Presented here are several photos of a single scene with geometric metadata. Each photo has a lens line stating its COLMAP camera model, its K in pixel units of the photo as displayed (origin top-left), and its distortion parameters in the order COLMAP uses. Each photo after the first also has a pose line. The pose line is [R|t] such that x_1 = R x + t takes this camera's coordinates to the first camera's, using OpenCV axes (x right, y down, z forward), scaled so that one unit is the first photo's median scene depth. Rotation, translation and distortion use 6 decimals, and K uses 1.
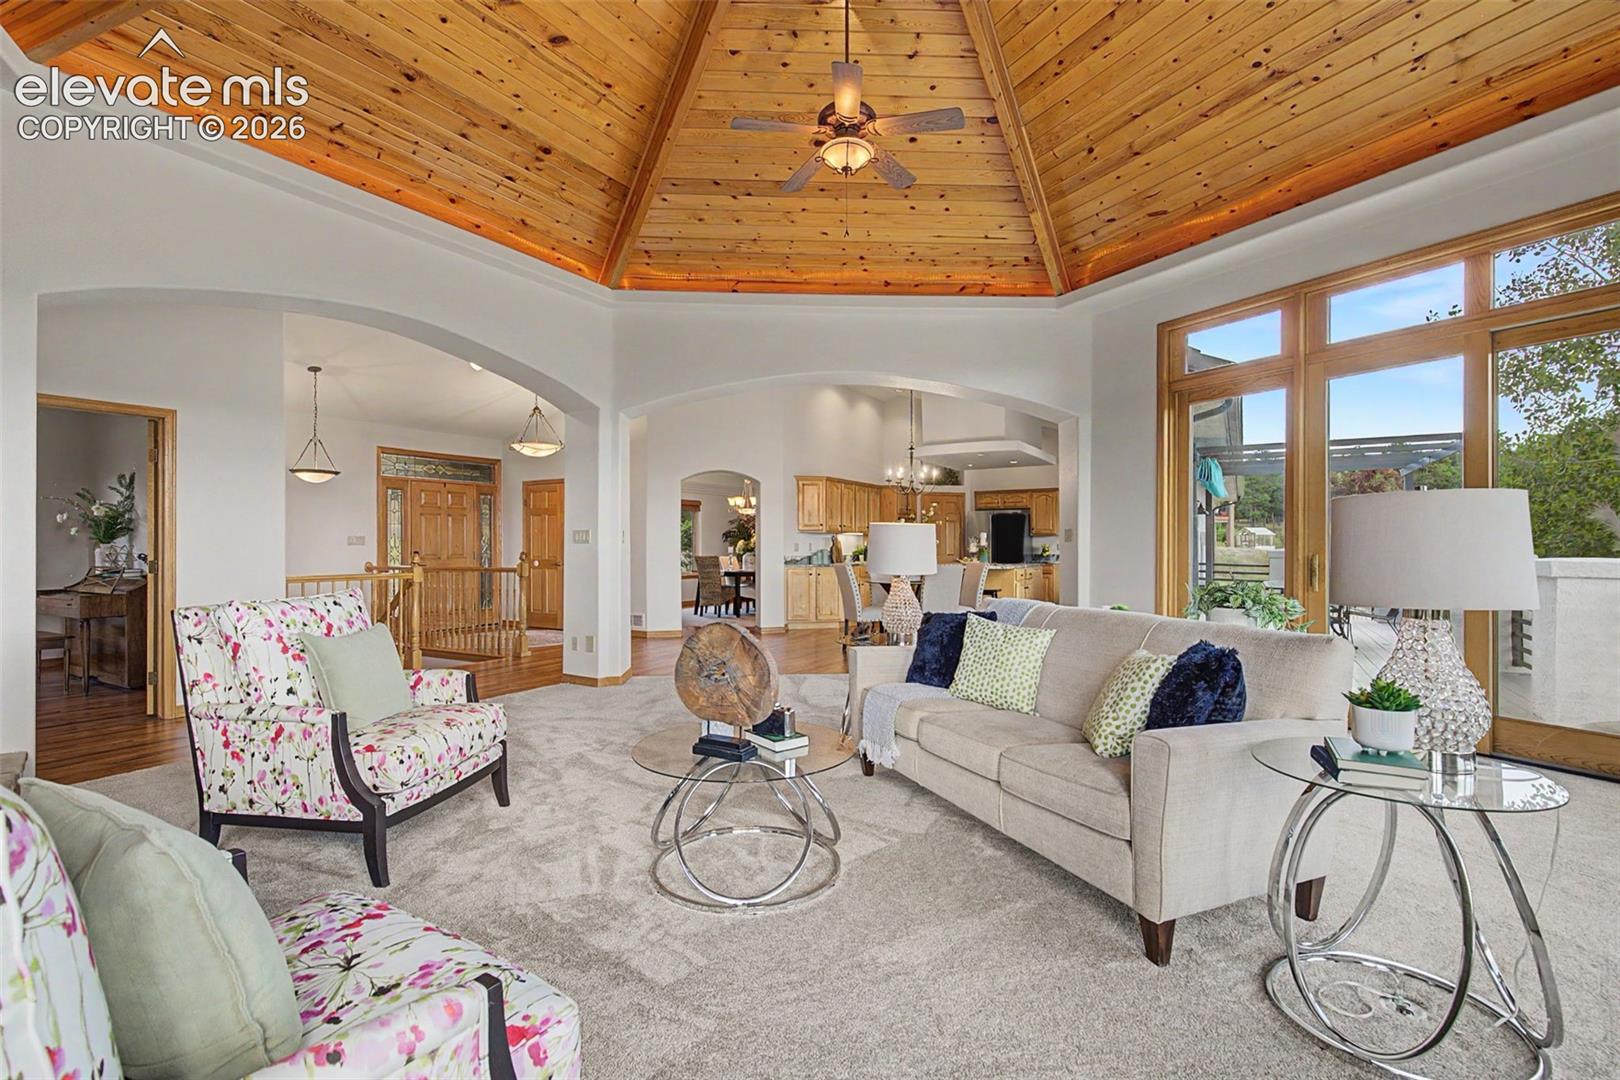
lens RADIAL K [[738.9, 0, 813.1], [0, 738.9, 543.7], [0, 0, 1]] dist [-0.001873, 0.001117]
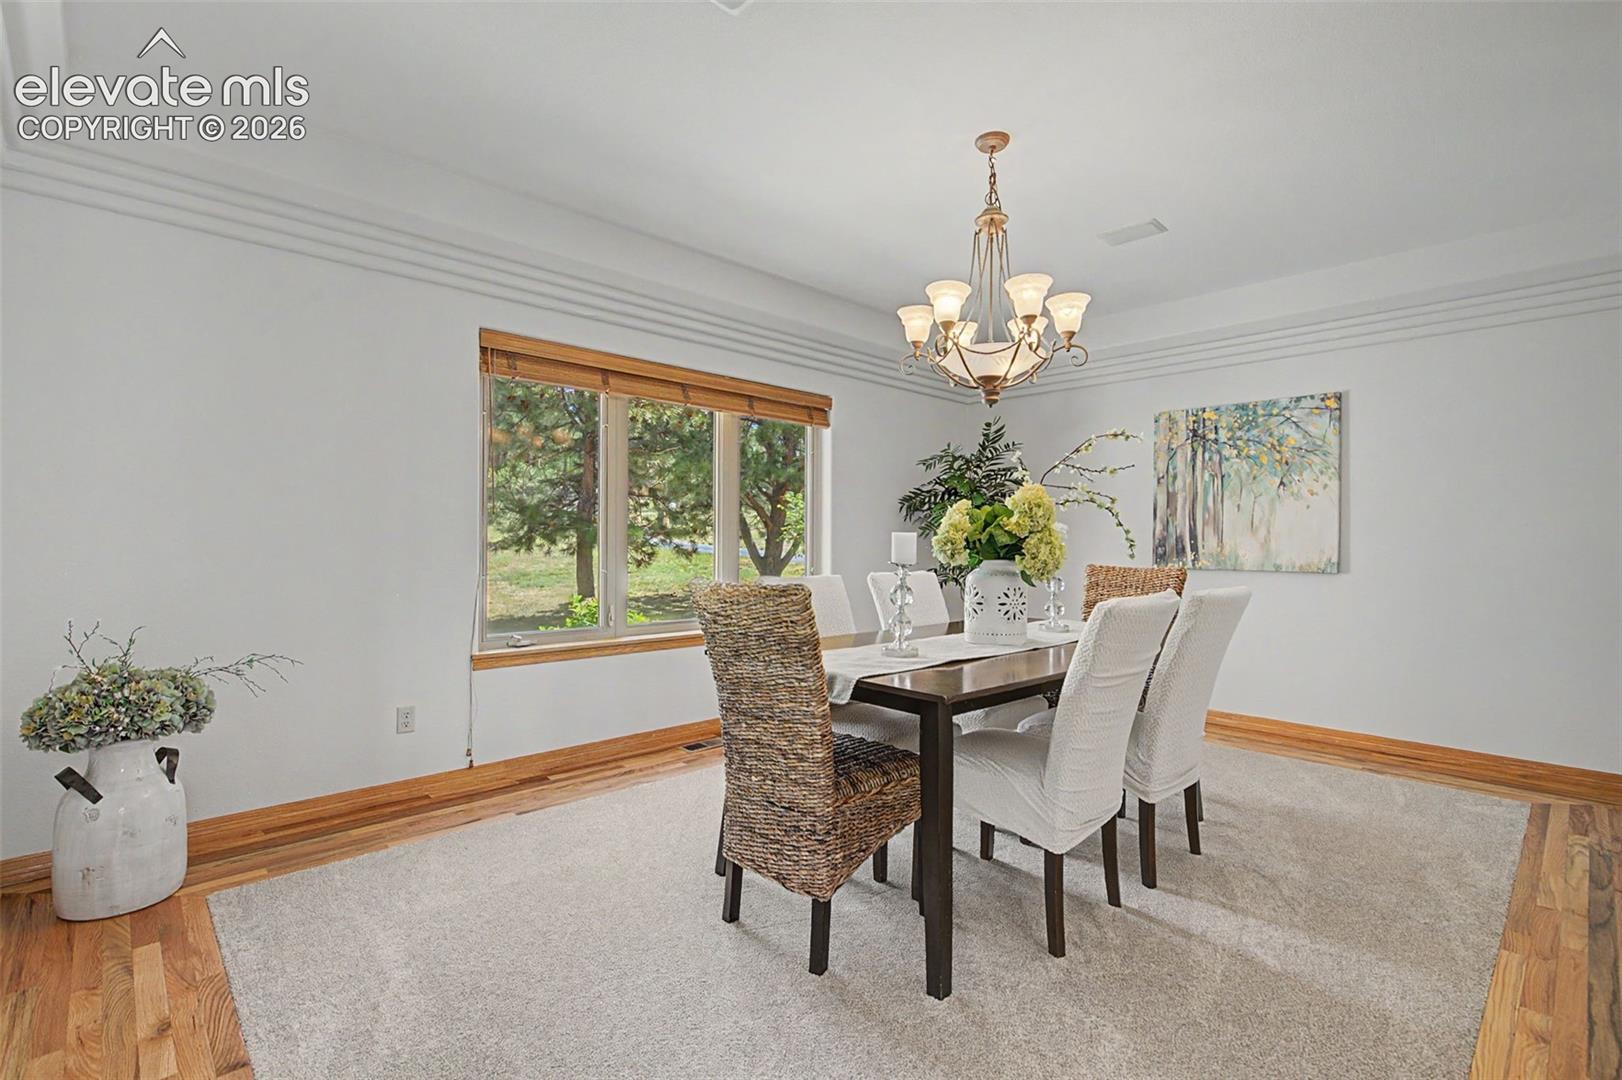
lens RADIAL K [[739.8, 0, 813.4], [0, 739.8, 535.7], [0, 0, 1]] dist [-0.001873, 0.001117]
pose [[0.959471, 0.001856, -0.281800, -0.078401], [-0.002101, 0.999998, -0.000566, 0.005813], [0.281798, 0.001135, 0.959473, 0.797559]]
